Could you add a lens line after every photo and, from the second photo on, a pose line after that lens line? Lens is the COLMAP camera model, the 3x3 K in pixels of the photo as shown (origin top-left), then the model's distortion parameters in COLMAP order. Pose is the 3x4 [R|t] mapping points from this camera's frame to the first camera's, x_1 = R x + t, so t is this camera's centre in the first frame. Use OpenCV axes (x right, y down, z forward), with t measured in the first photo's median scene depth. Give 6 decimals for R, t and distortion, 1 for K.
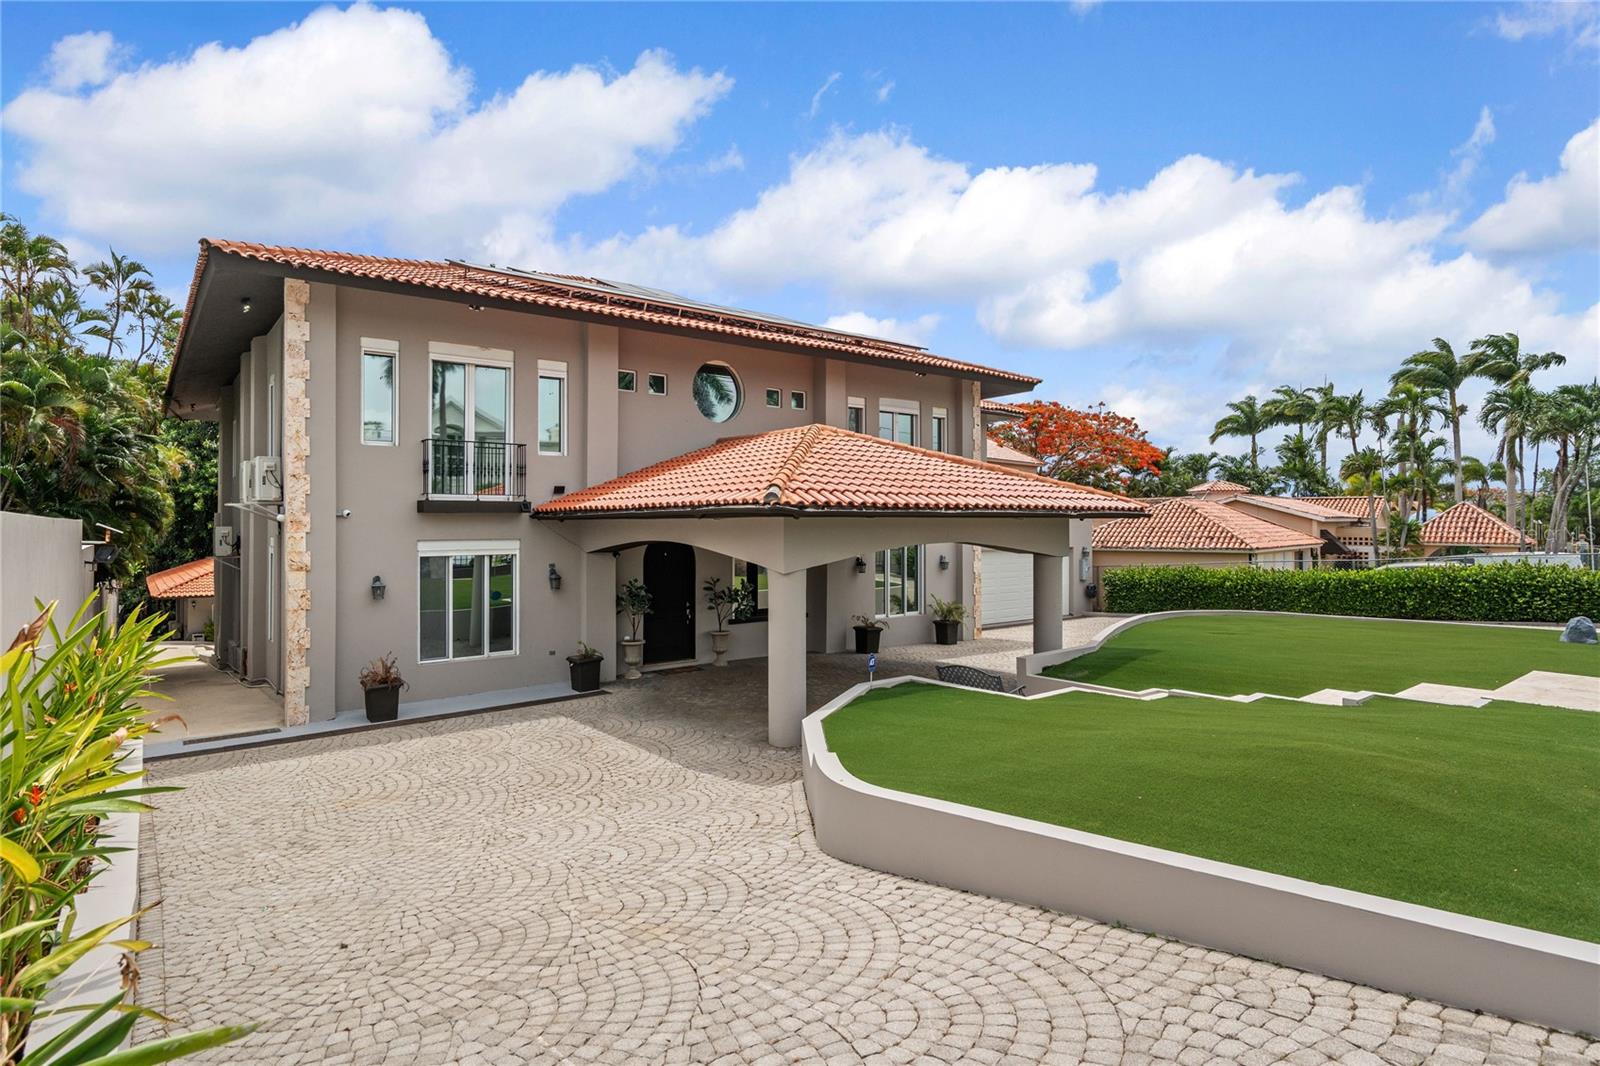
lens RADIAL K [[830.7, 0, 806.4], [0, 830.7, 518.5], [0, 0, 1]] dist [-0.001259, -0.000520]
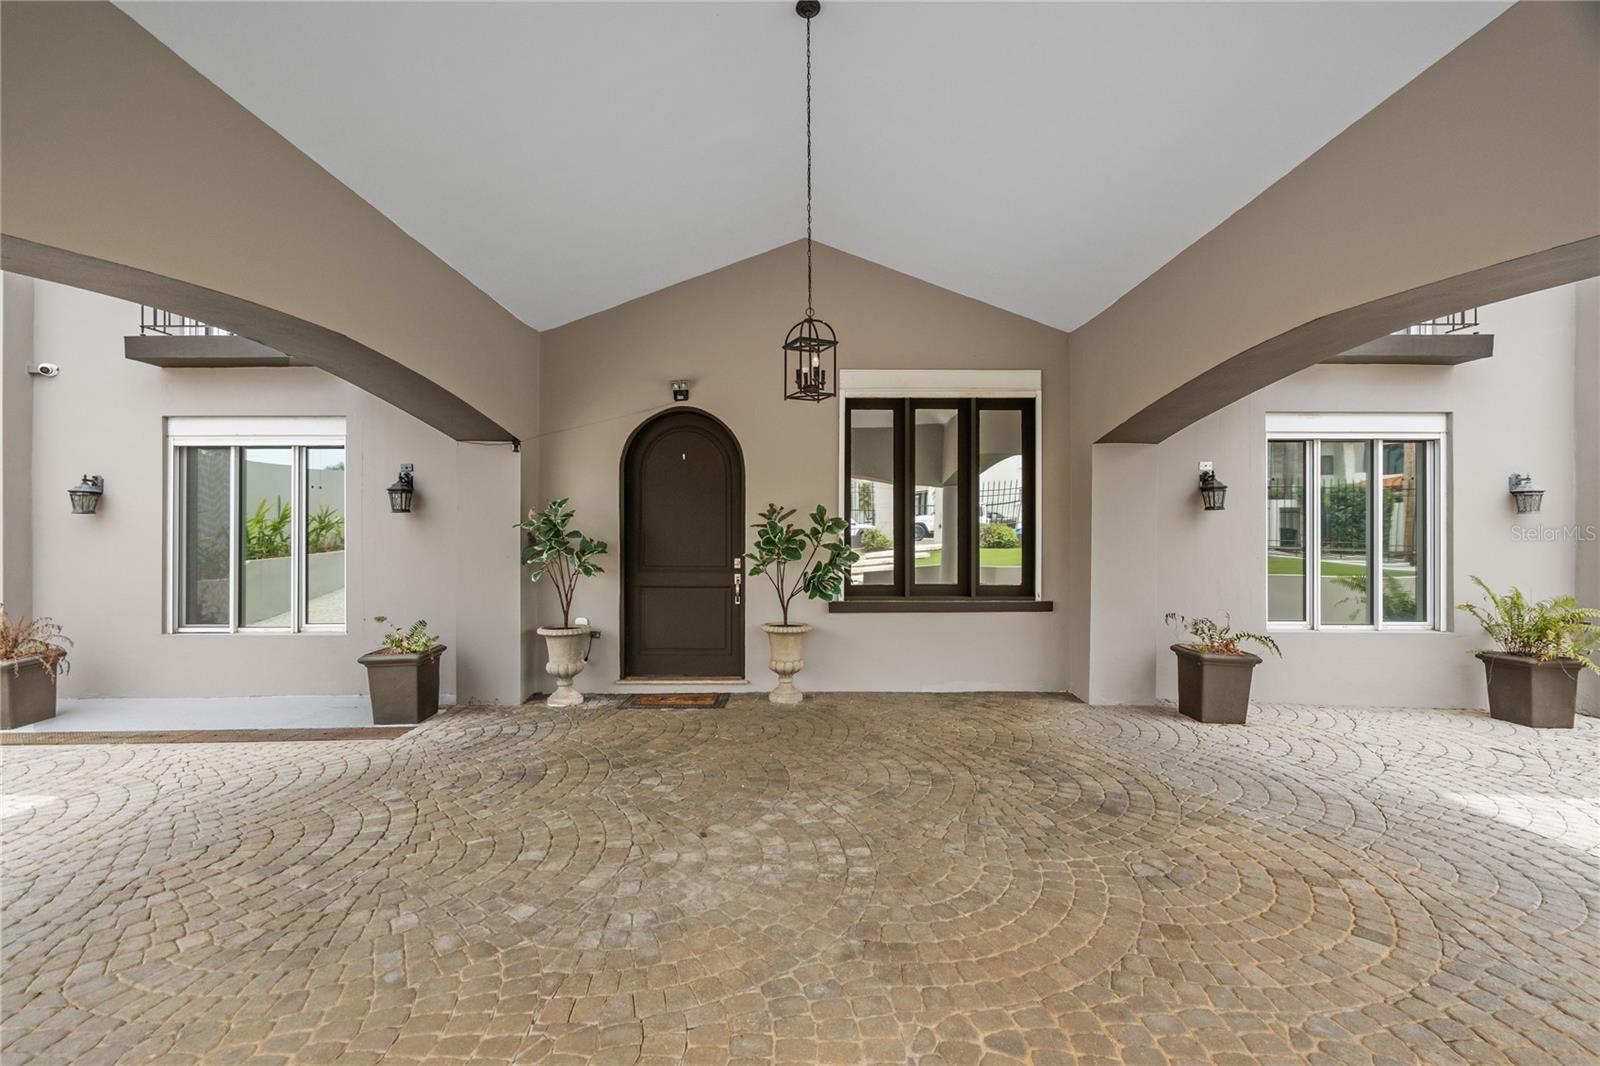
lens RADIAL K [[730.8, 0, 791.1], [0, 730.8, 528.7], [0, 0, 1]] dist [-0.003234, 0.001125]
pose [[0.777661, -0.005021, -0.628663, 0.144000], [0.005004, 0.999986, -0.001796, 0.084071], [0.628664, -0.001749, 0.777675, 0.689733]]
